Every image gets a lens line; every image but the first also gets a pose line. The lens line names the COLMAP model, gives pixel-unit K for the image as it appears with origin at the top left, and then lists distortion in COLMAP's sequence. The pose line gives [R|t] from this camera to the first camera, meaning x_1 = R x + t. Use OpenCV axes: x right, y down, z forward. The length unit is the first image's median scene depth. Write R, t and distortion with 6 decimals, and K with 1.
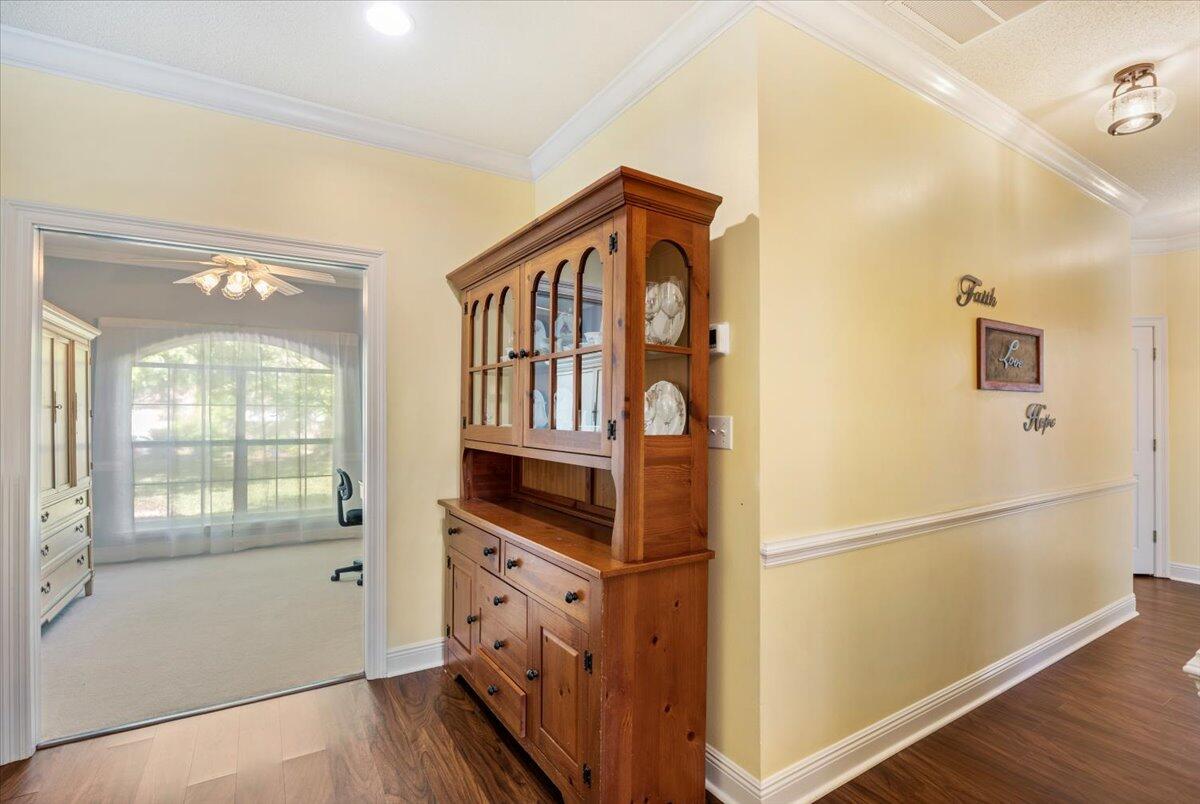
lens RADIAL K [[556.5, 0, 599.6], [0, 556.5, 412.1], [0, 0, 1]] dist [-0.014048, -0.000270]
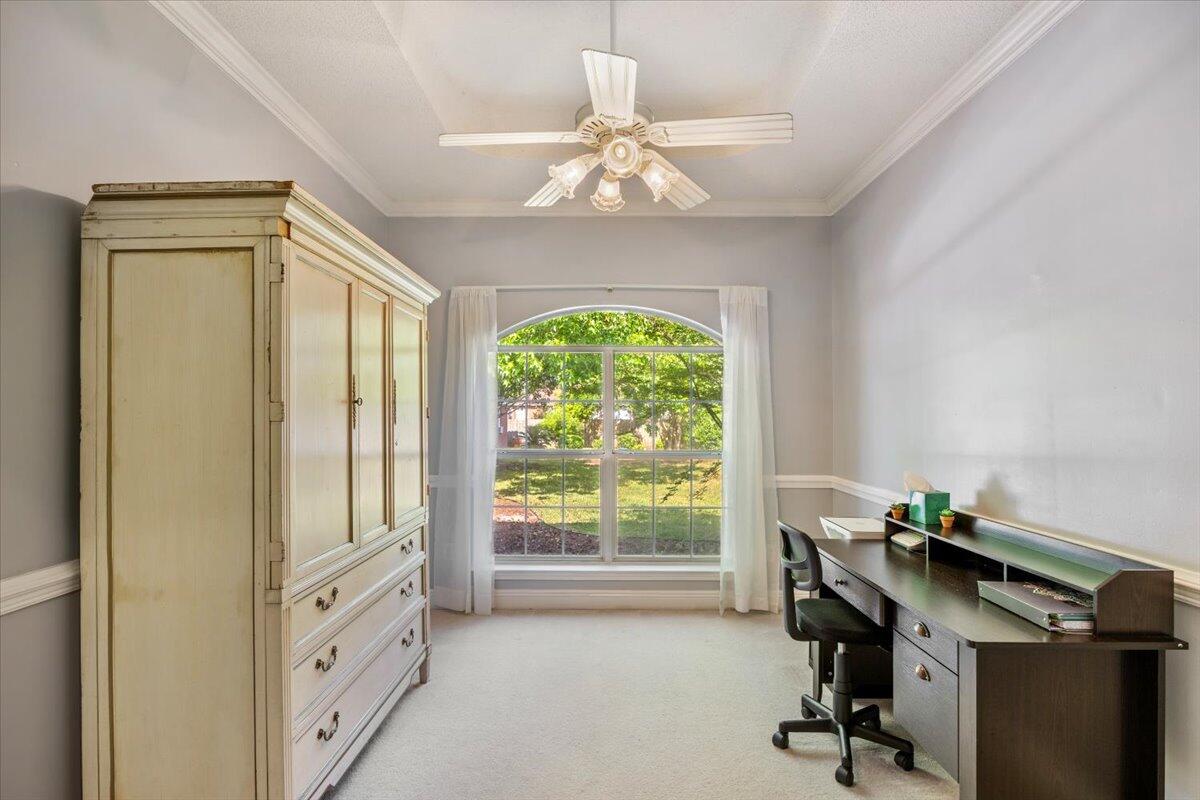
lens RADIAL K [[556.5, 0, 597.1], [0, 556.5, 404.4], [0, 0, 1]] dist [-0.014048, -0.000270]
pose [[0.843456, -0.006335, -0.537161, -0.385216], [0.000569, 0.999940, -0.010899, -0.000140], [0.537198, 0.008887, 0.843409, 0.539874]]
